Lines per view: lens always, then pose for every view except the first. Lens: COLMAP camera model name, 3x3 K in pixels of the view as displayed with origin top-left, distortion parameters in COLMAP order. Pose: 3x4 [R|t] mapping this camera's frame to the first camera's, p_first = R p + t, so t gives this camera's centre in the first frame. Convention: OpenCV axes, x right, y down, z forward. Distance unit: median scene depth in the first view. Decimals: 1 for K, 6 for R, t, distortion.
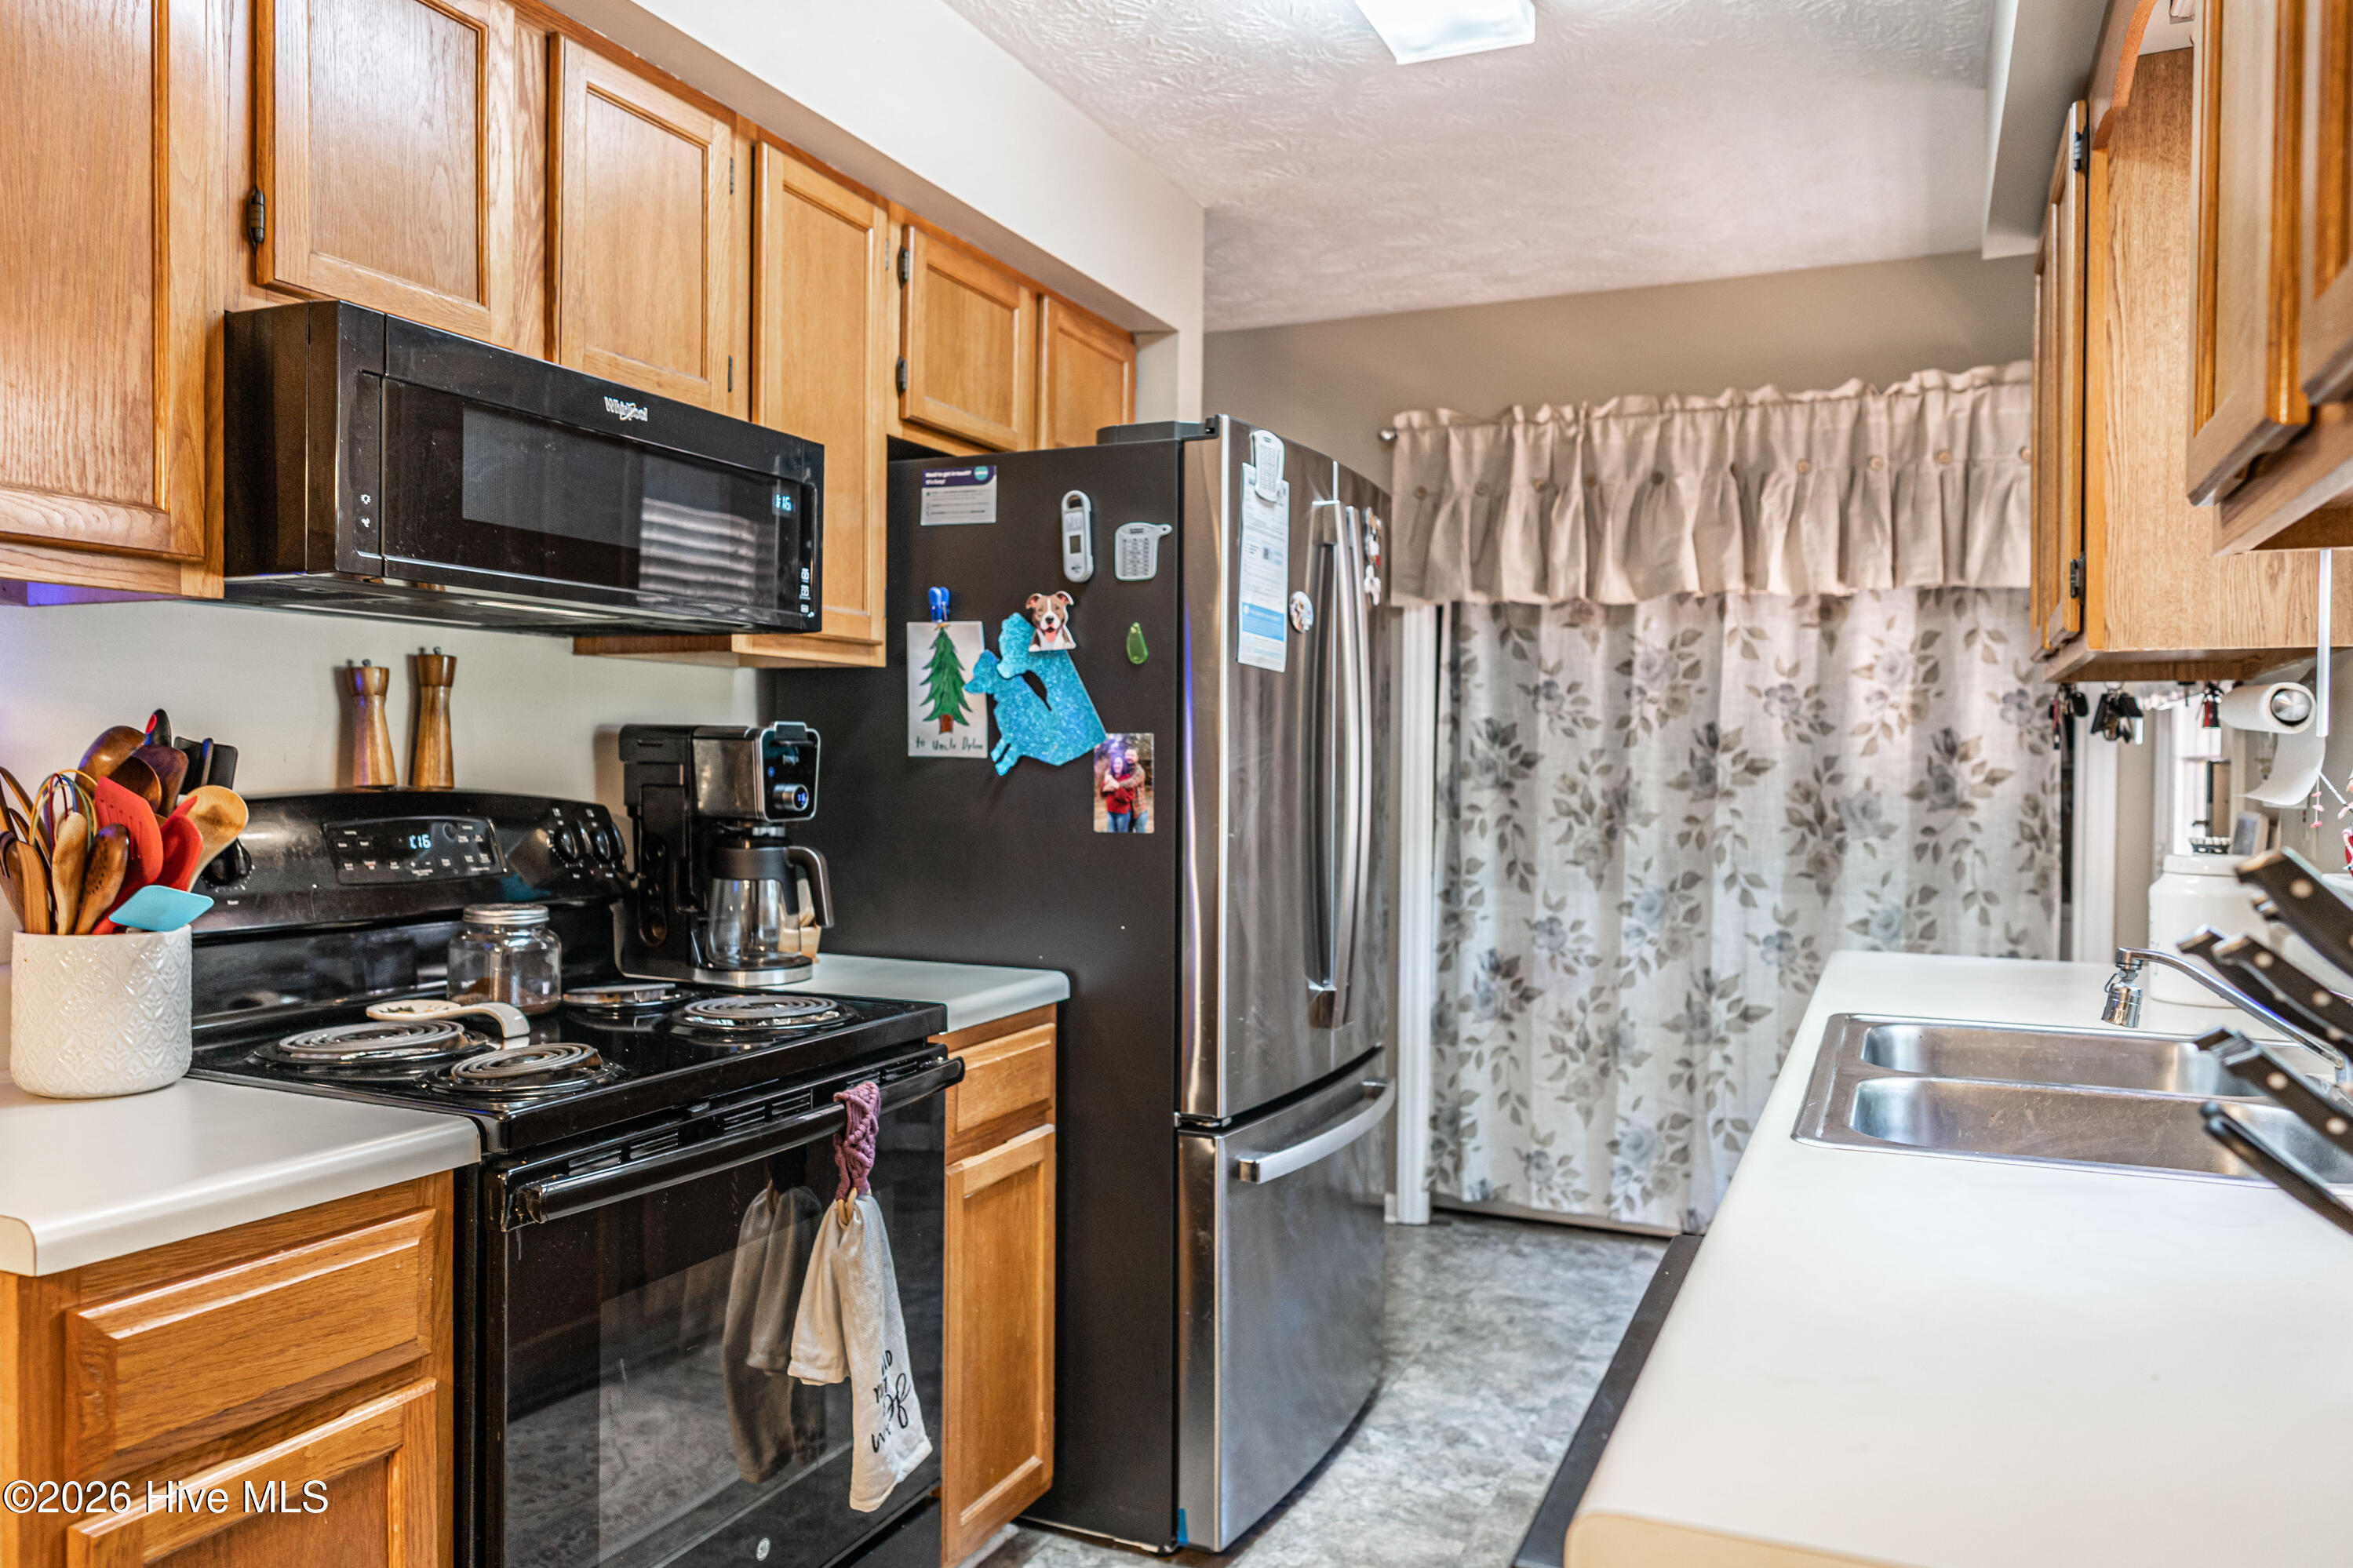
lens RADIAL K [[1591.9, 0, 1152.5], [0, 1591.9, 785.2], [0, 0, 1]] dist [-0.001118, 0.002281]
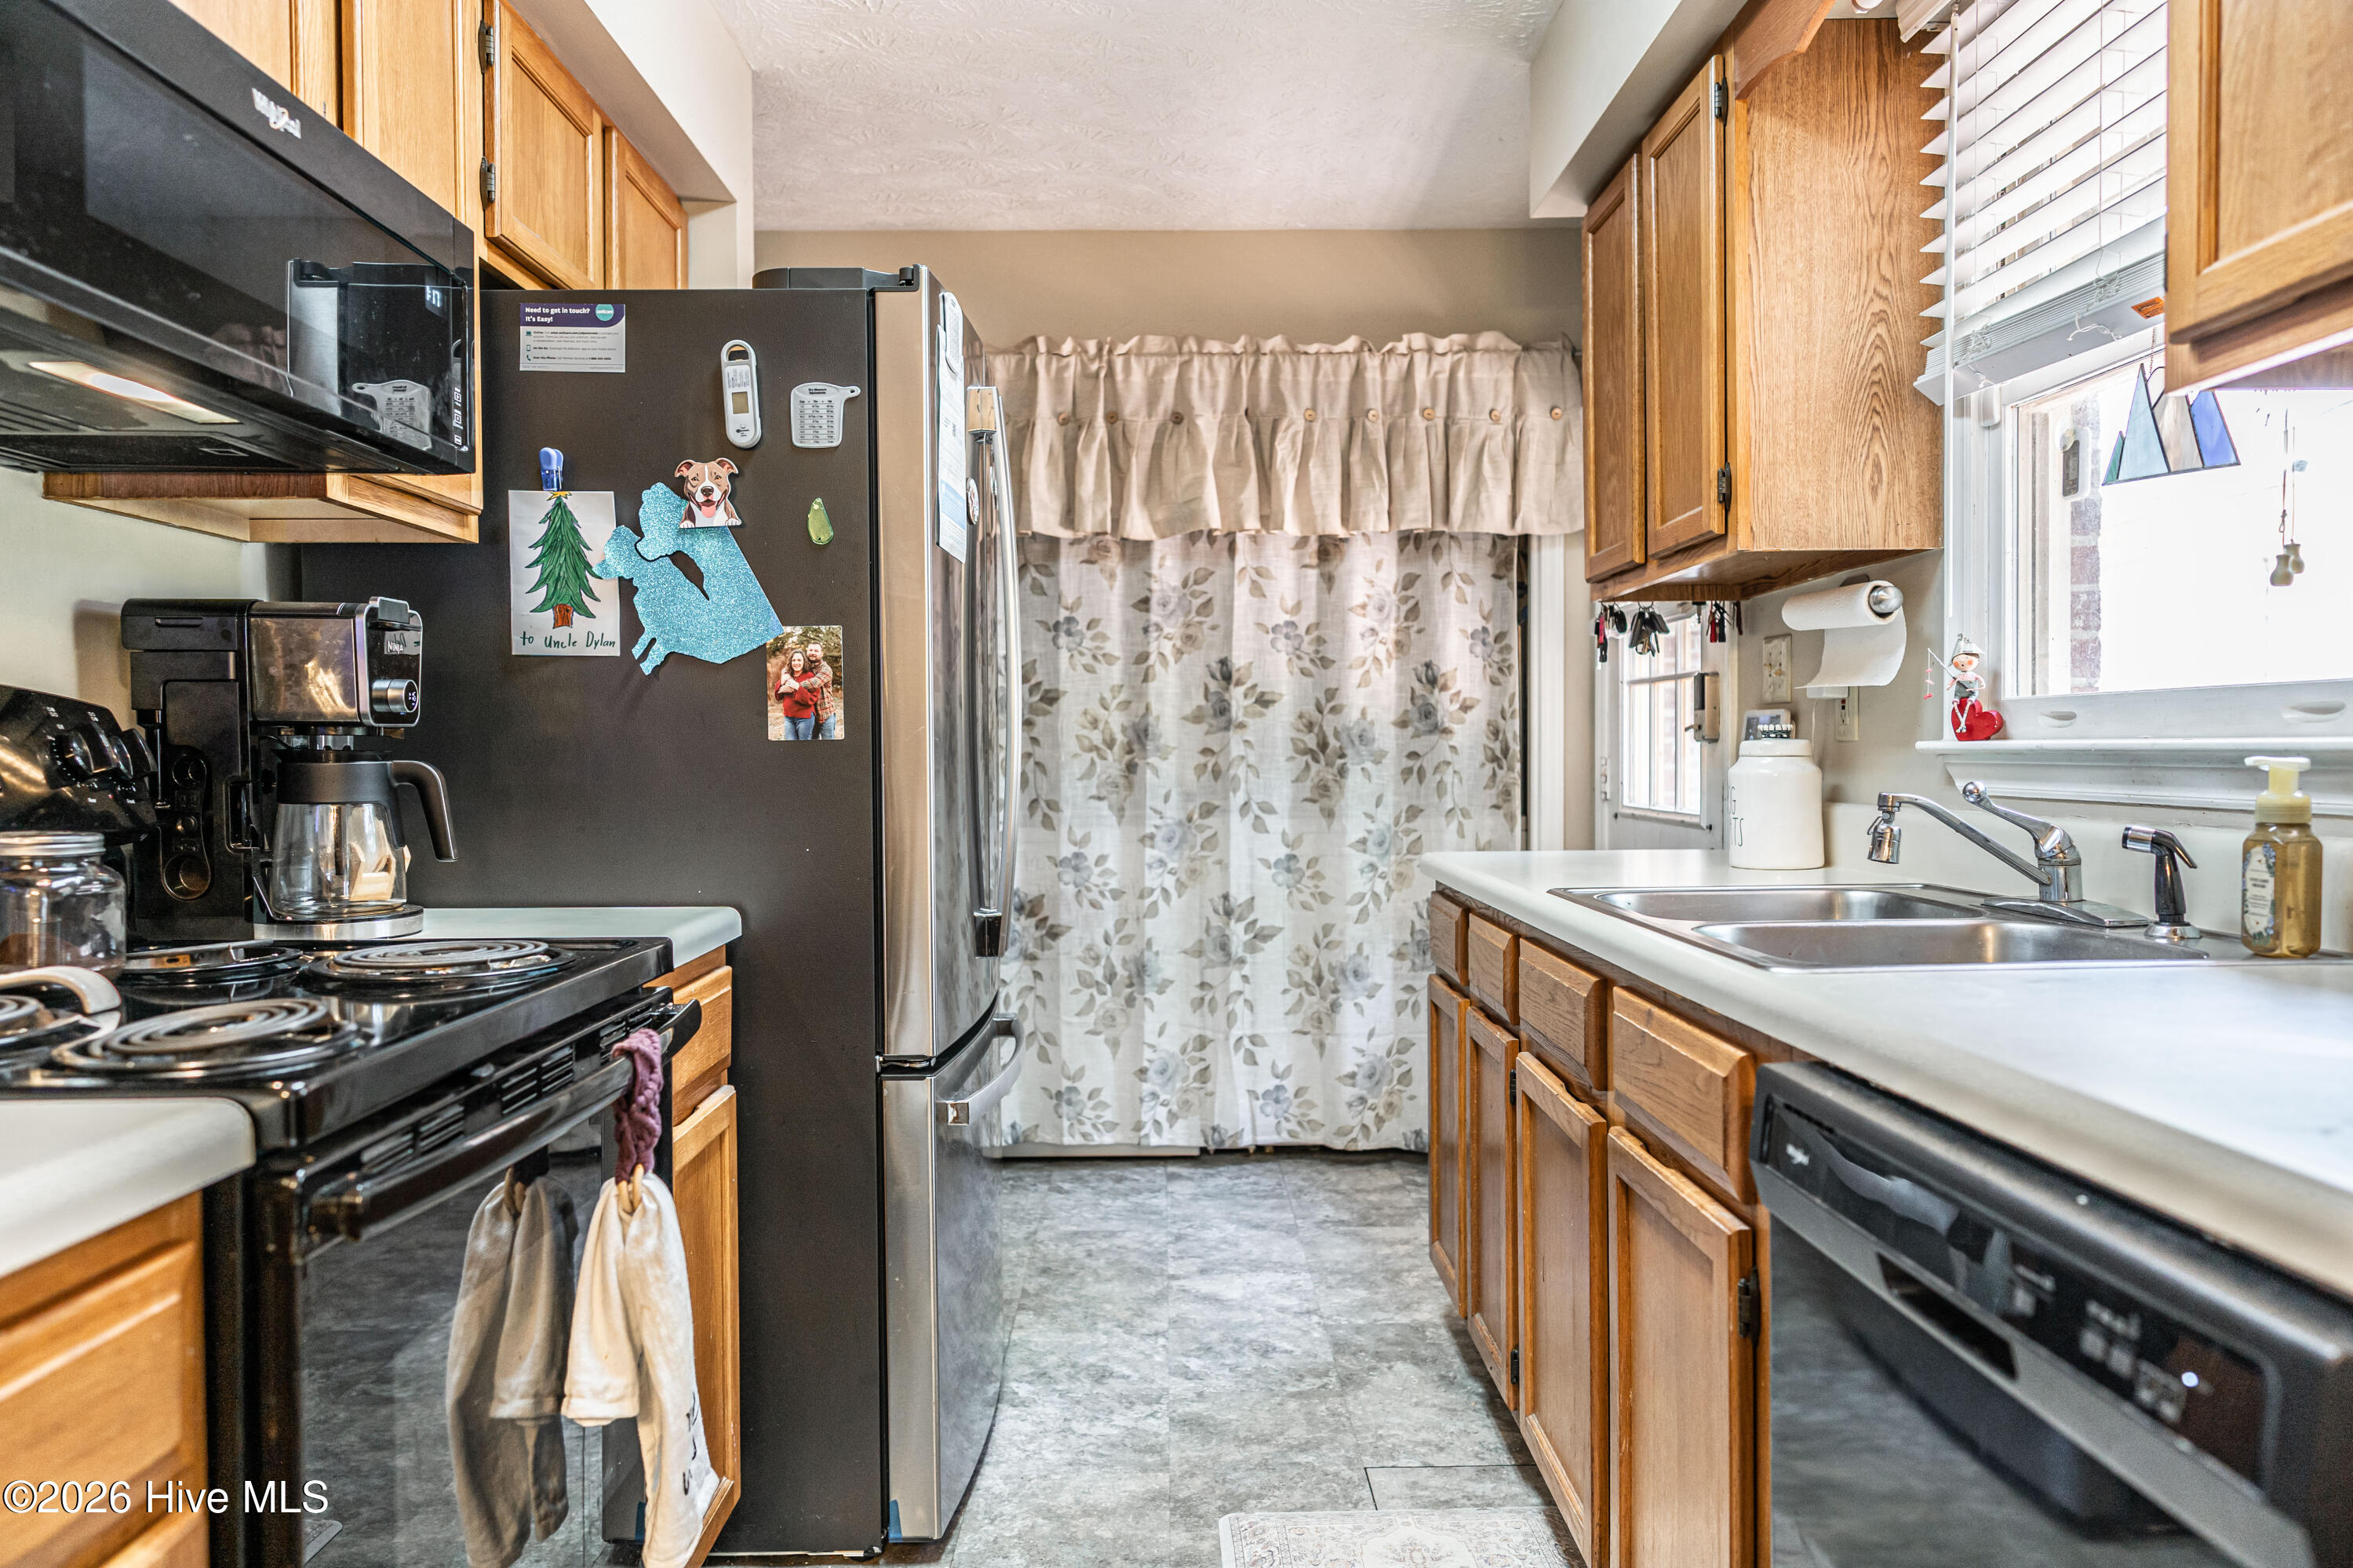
lens RADIAL K [[1564.4, 0, 1152.0], [0, 1564.4, 782.9], [0, 0, 1]] dist [-0.002178, 0.005341]
pose [[0.904967, -0.025173, 0.424737, -0.135443], [0.021768, 0.999680, 0.012869, 0.029714], [-0.424925, -0.002400, 0.905225, 0.096497]]
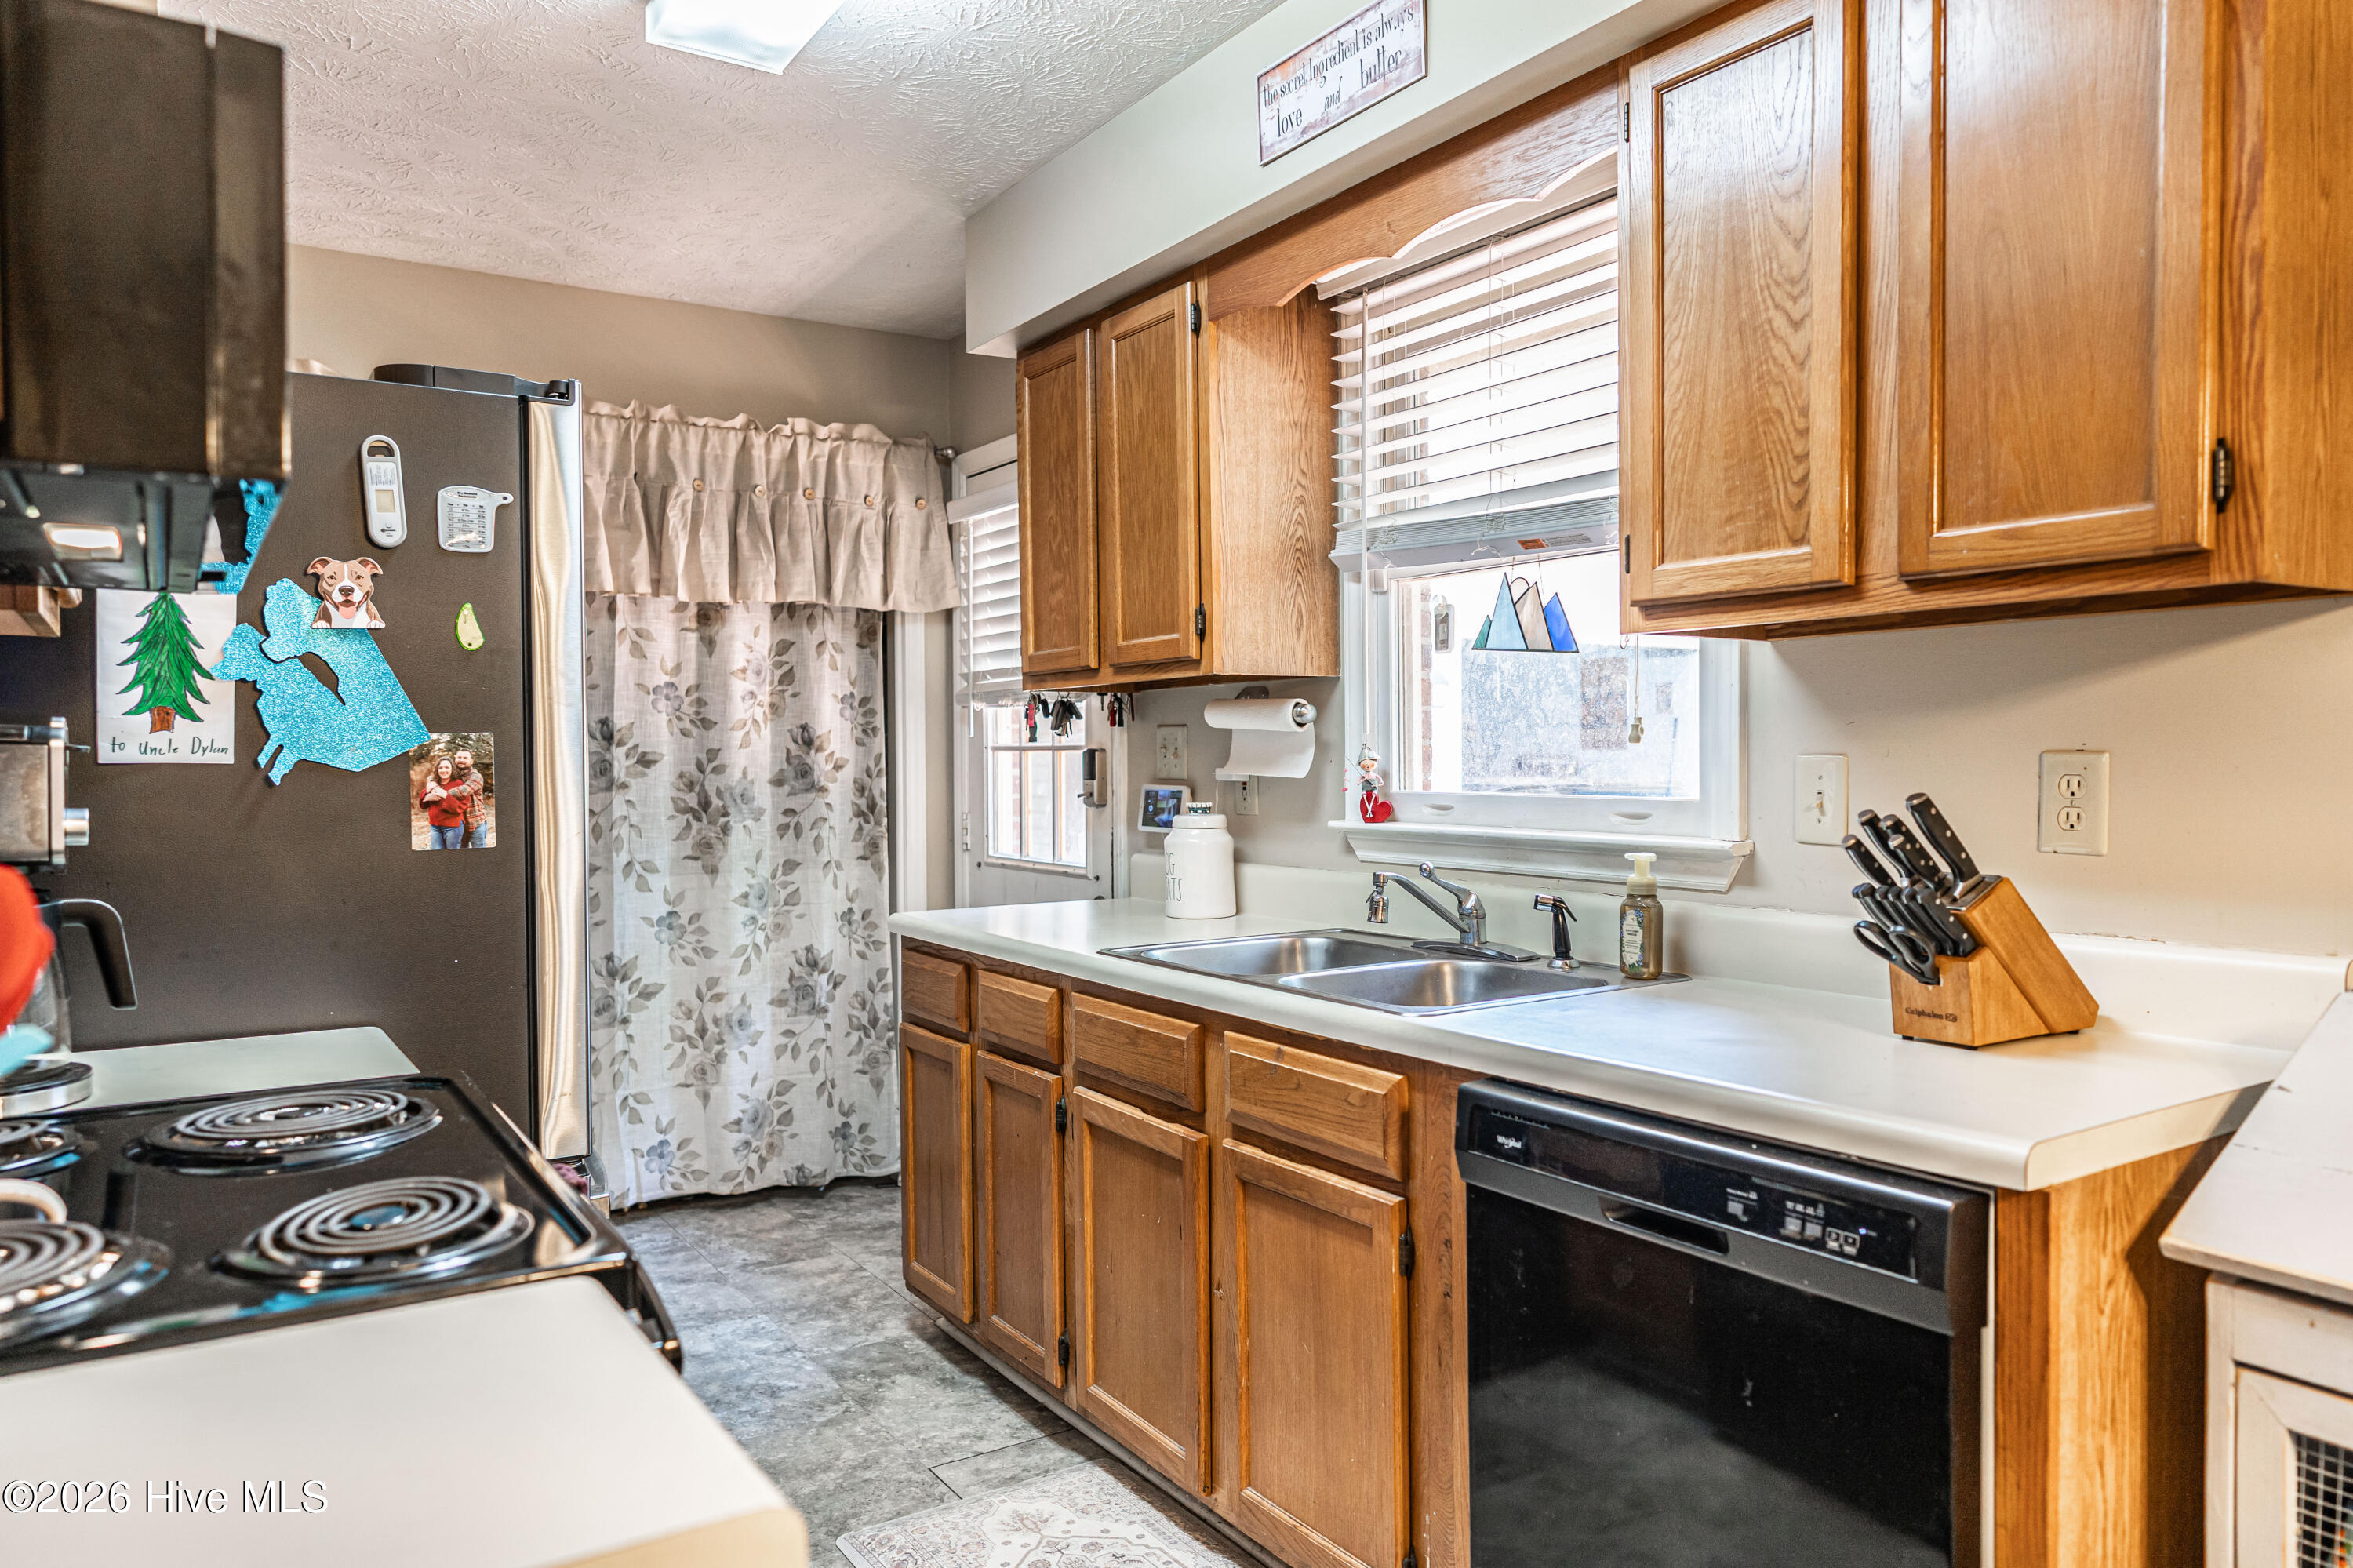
lens RADIAL K [[1578.0, 0, 1141.7], [0, 1578.0, 786.0], [0, 0, 1]] dist [0.001599, 0.000735]
pose [[0.547321, -0.030780, 0.836357, -0.335269], [0.024656, 0.999483, 0.020648, -0.007895], [-0.836560, 0.009320, 0.547796, 0.150176]]
